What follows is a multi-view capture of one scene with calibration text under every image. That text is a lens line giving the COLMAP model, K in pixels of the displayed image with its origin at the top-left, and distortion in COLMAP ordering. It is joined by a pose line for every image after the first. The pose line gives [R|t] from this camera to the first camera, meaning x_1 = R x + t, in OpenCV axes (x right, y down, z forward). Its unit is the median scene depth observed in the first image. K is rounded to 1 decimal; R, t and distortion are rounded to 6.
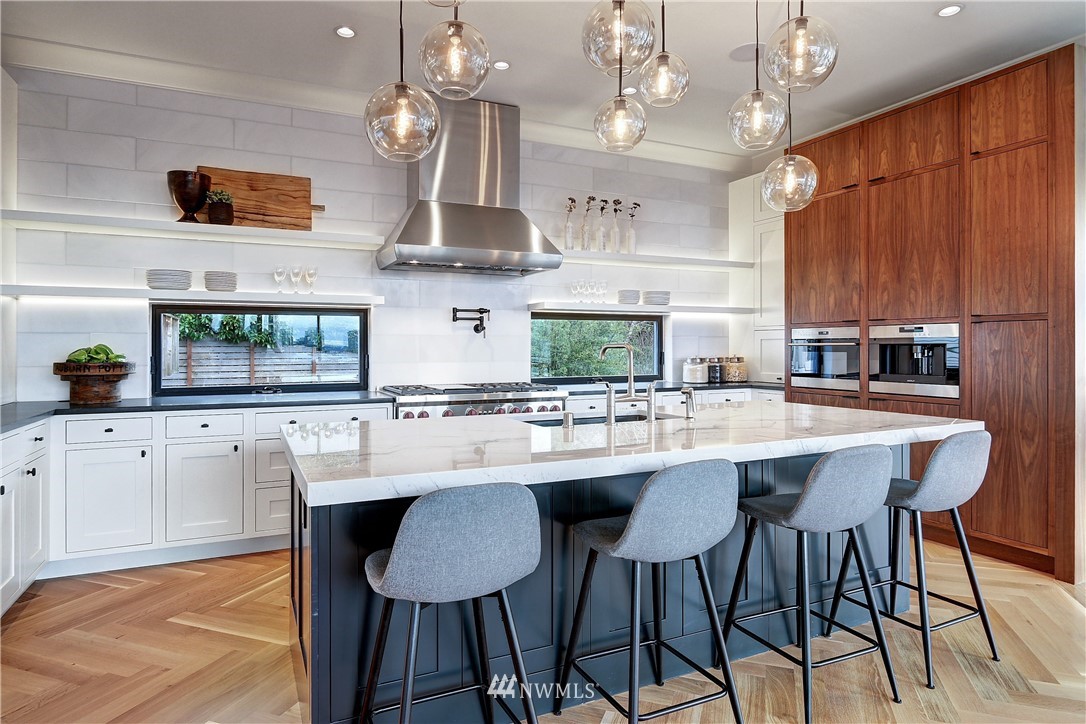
lens RADIAL K [[626.2, 0, 541.4], [0, 626.2, 352.5], [0, 0, 1]] dist [-0.003147, -0.000342]
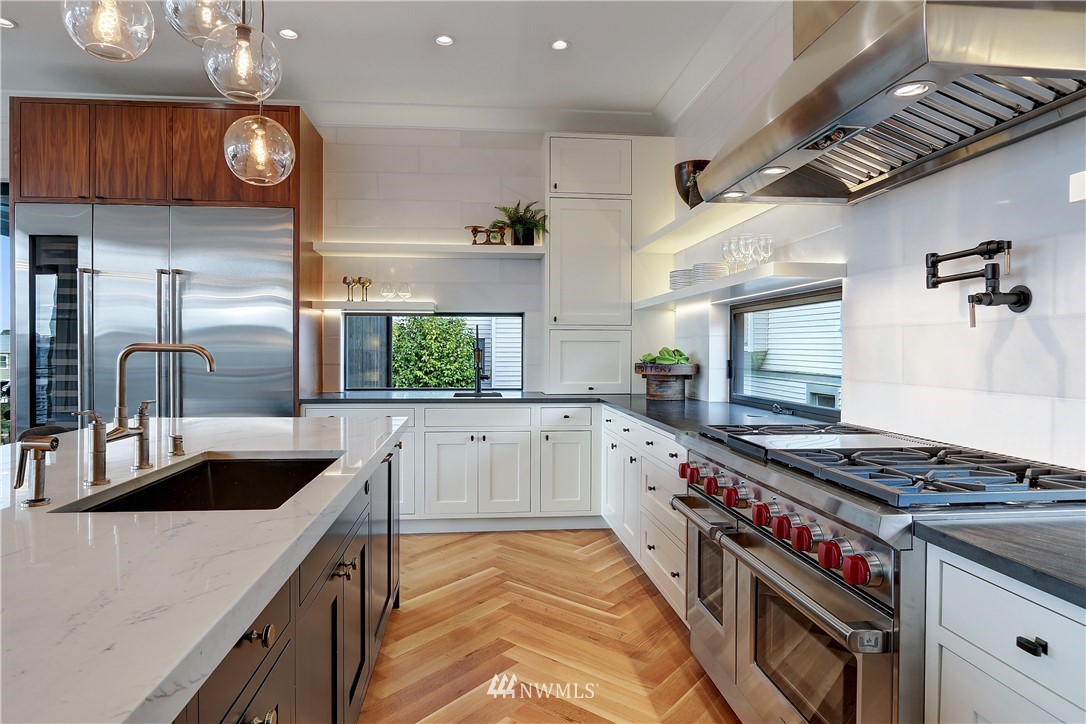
lens RADIAL K [[626.2, 0, 540.7], [0, 626.2, 358.5], [0, 0, 1]] dist [-0.003147, -0.000342]
pose [[-0.333291, 0.010188, -0.942769, 0.476525], [-0.017022, 0.999714, 0.016821, -0.009992], [0.942670, 0.021654, -0.333022, 1.313825]]
